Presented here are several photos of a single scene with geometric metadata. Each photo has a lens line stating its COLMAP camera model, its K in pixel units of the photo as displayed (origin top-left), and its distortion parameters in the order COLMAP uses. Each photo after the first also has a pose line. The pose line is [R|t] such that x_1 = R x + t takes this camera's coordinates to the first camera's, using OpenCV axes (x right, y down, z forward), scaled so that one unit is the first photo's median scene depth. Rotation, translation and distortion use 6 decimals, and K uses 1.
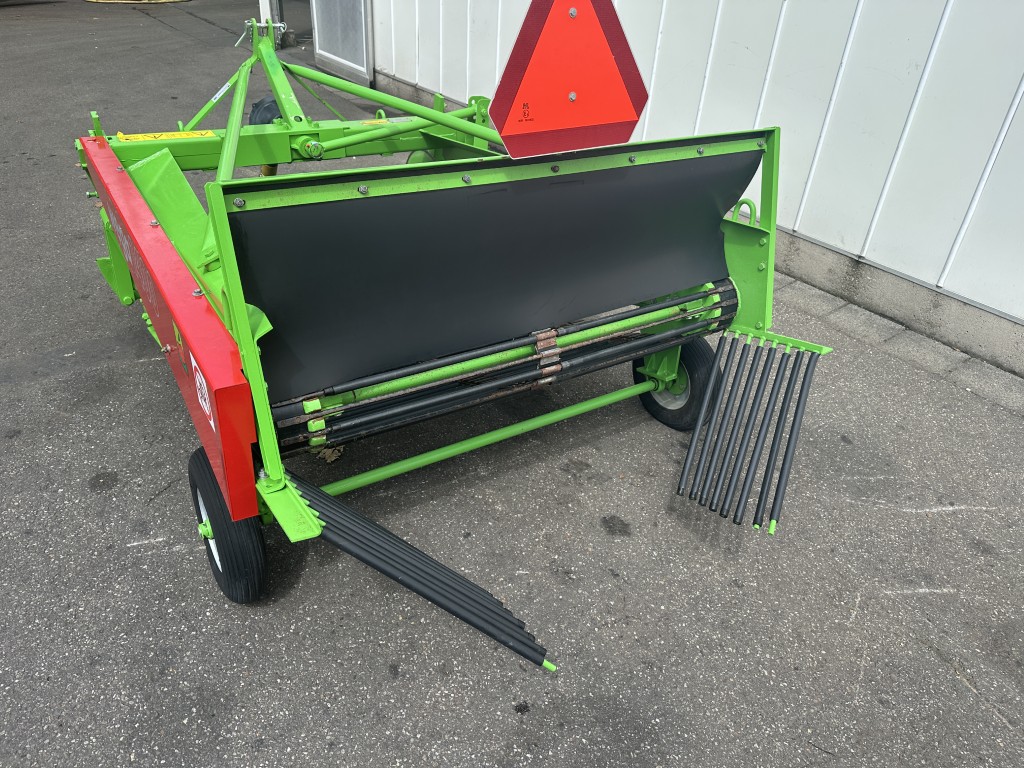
lens RADIAL K [[711.2, 0, 512.0], [0, 711.2, 384.0], [0, 0, 1]] dist [0.000008, -0.003644]
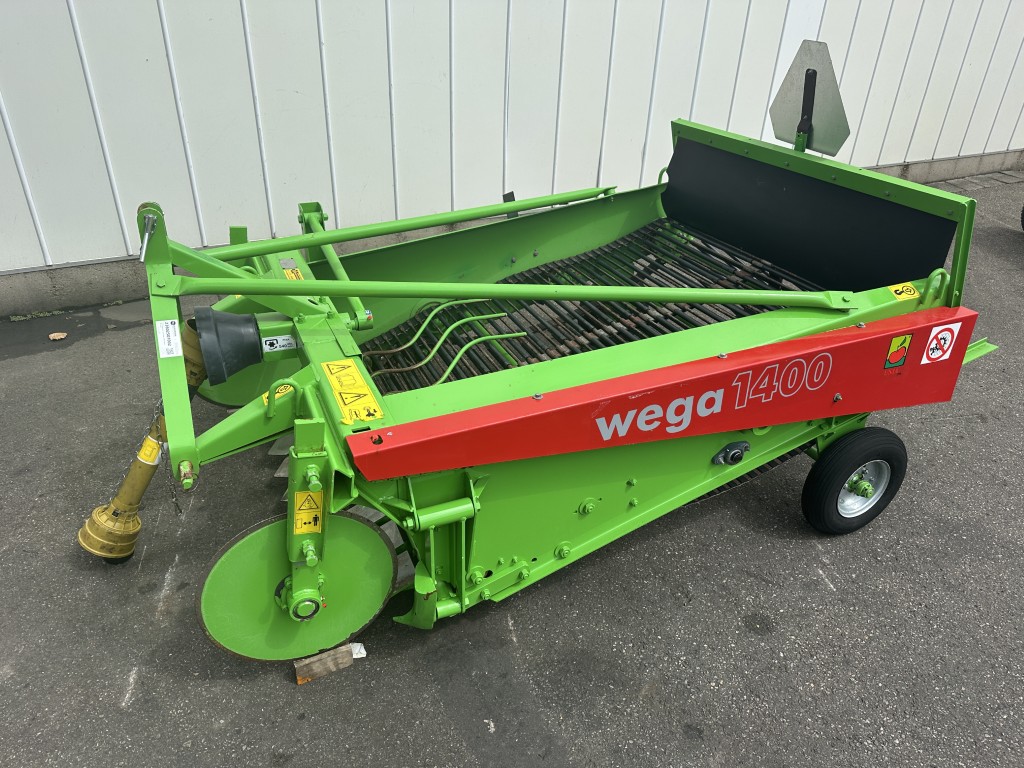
lens RADIAL K [[727.3, 0, 494.5], [0, 727.3, 380.1], [0, 0, 1]] dist [0.003847, -0.004006]
pose [[0.178301, -0.555513, 0.812166, -1.434805], [0.512532, 0.757013, 0.405269, -0.806981], [-0.839952, 0.344002, 0.419694, 0.867685]]
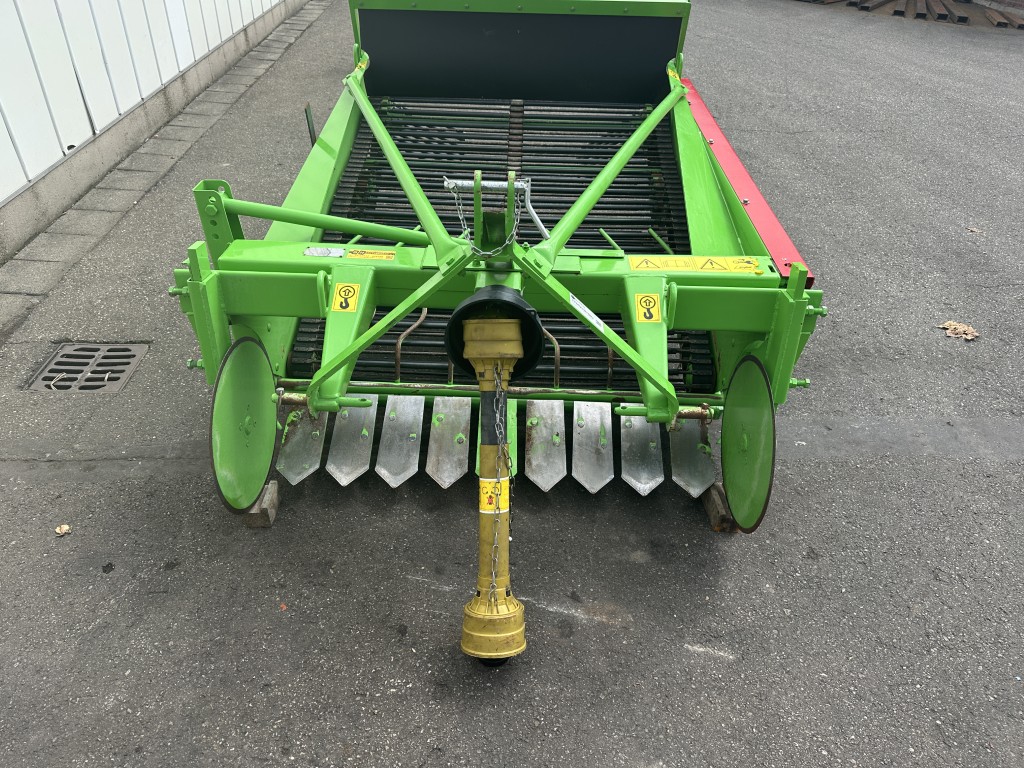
lens RADIAL K [[727.3, 0, 494.5], [0, 727.3, 380.1], [0, 0, 1]] dist [0.003847, -0.004006]
pose [[-0.813149, -0.412455, 0.410694, -0.926343], [0.216962, 0.439958, 0.871415, -1.419055], [-0.540108, 0.797695, -0.268265, 2.057931]]
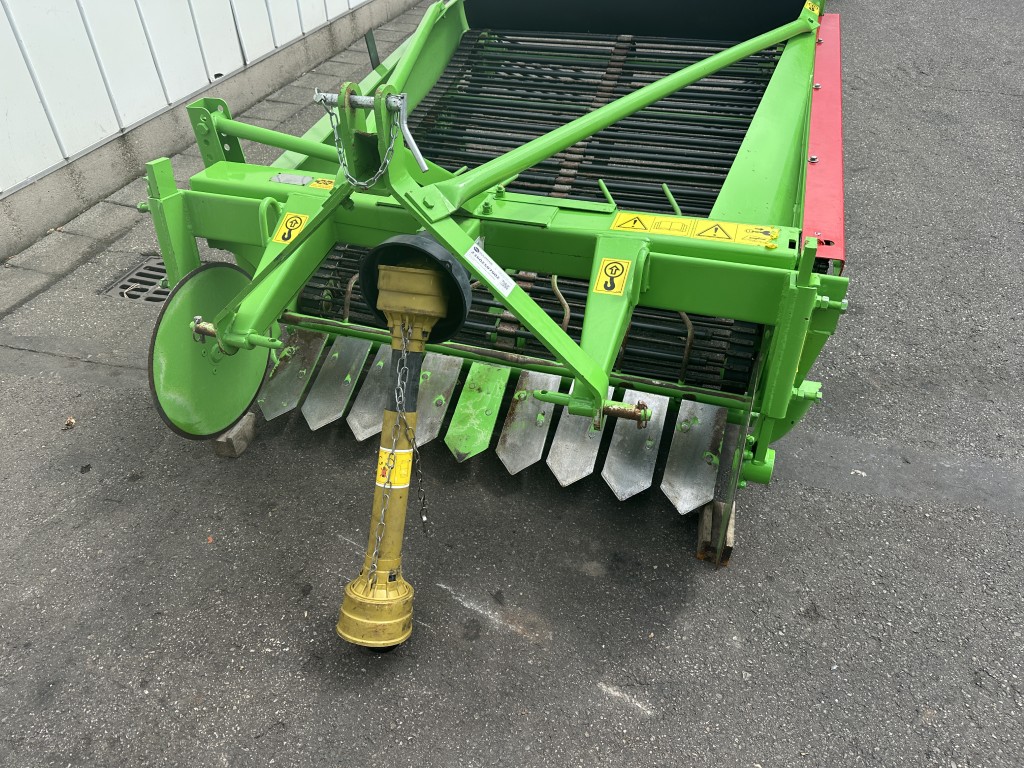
lens RADIAL K [[711.2, 0, 512.0], [0, 711.2, 384.0], [0, 0, 1]] dist [0.000008, -0.003644]
pose [[-0.607785, -0.545646, 0.576947, -1.106422], [0.385989, 0.431944, 0.815130, -1.180209], [-0.693981, 0.718119, -0.051915, 1.796952]]
